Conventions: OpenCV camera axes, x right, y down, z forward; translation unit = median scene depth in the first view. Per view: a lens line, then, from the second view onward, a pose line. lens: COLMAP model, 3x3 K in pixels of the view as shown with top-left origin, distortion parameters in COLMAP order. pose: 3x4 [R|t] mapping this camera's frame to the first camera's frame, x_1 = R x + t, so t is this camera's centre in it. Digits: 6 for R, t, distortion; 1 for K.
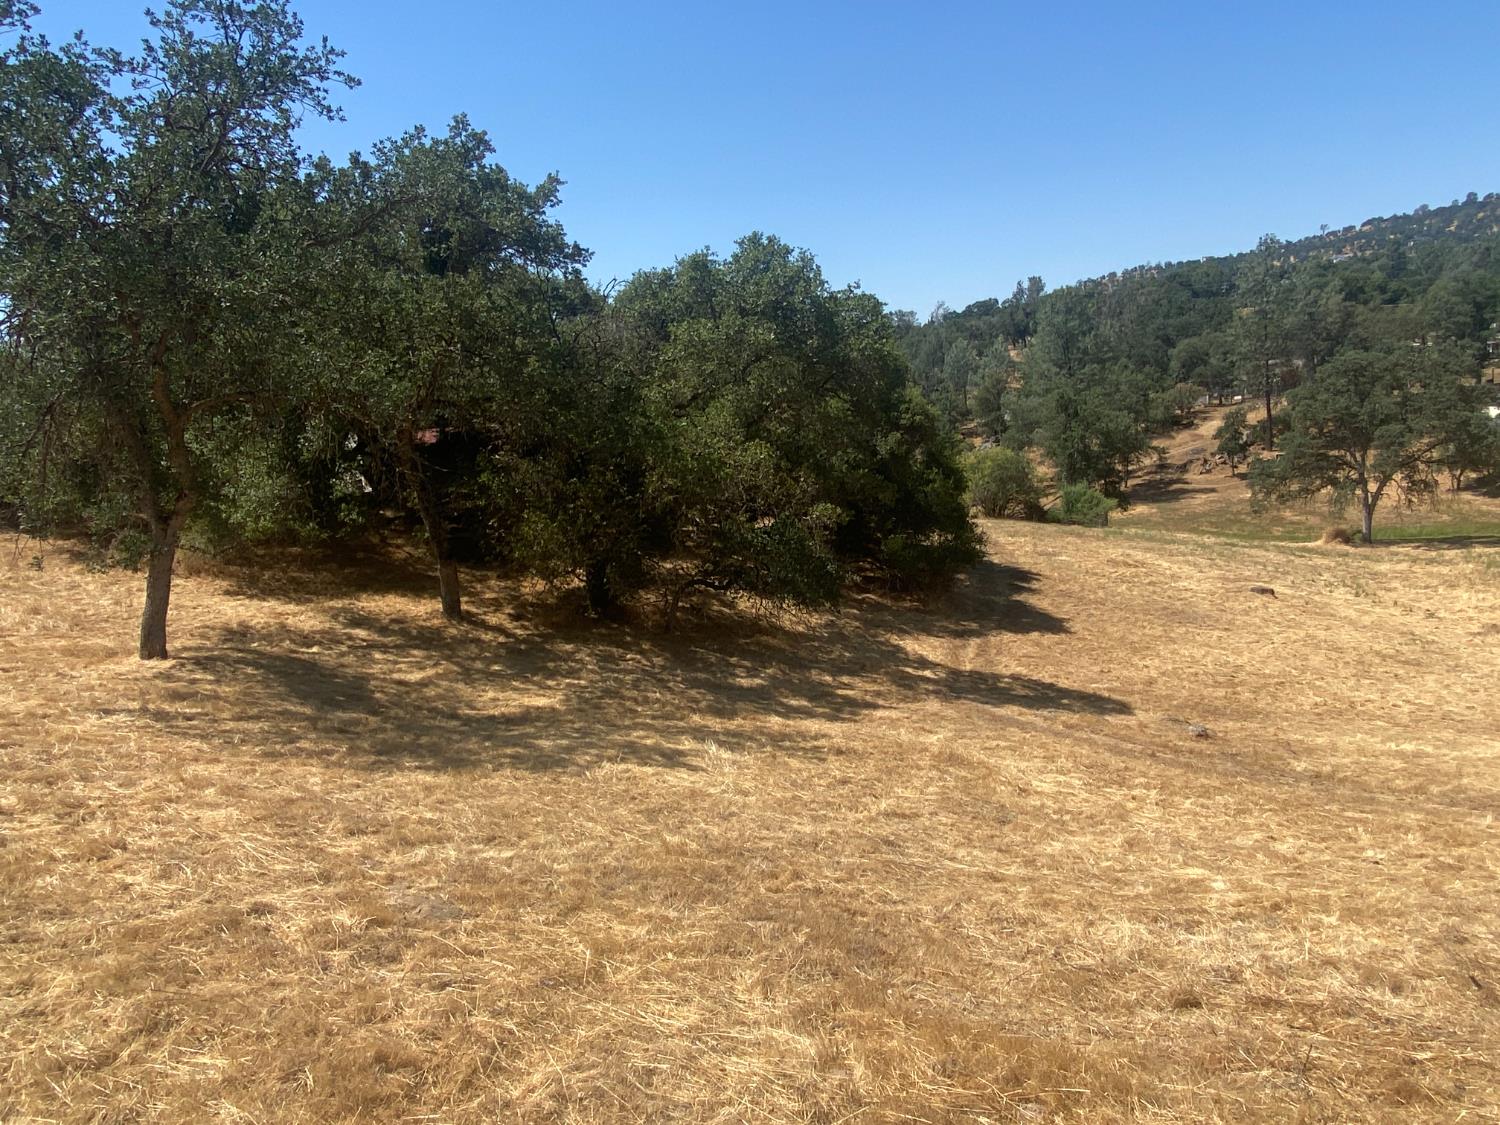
lens RADIAL K [[974.0, 0, 756.2], [0, 974.0, 557.2], [0, 0, 1]] dist [0.086324, -0.121274]
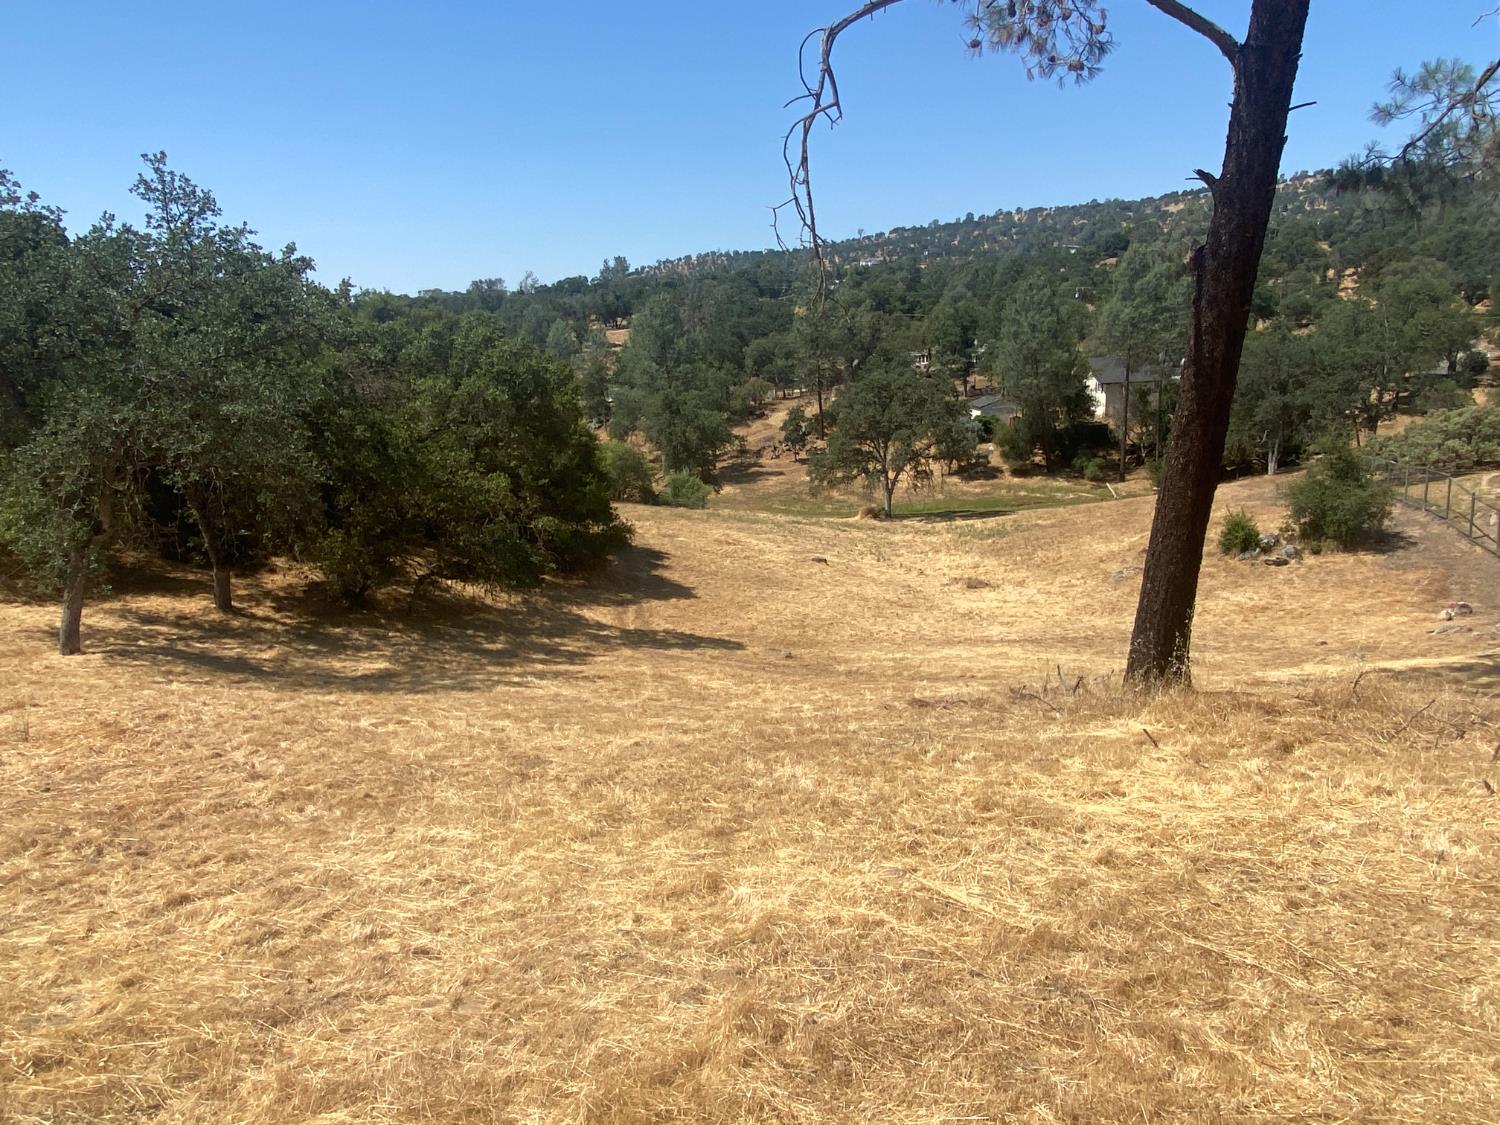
lens RADIAL K [[974.0, 0, 756.2], [0, 974.0, 557.2], [0, 0, 1]] dist [0.086324, -0.121274]
pose [[0.916803, -0.034295, 0.397865, -0.132693], [0.021637, 0.999108, 0.036262, -0.024930], [-0.398754, -0.024637, 0.916727, -0.257290]]
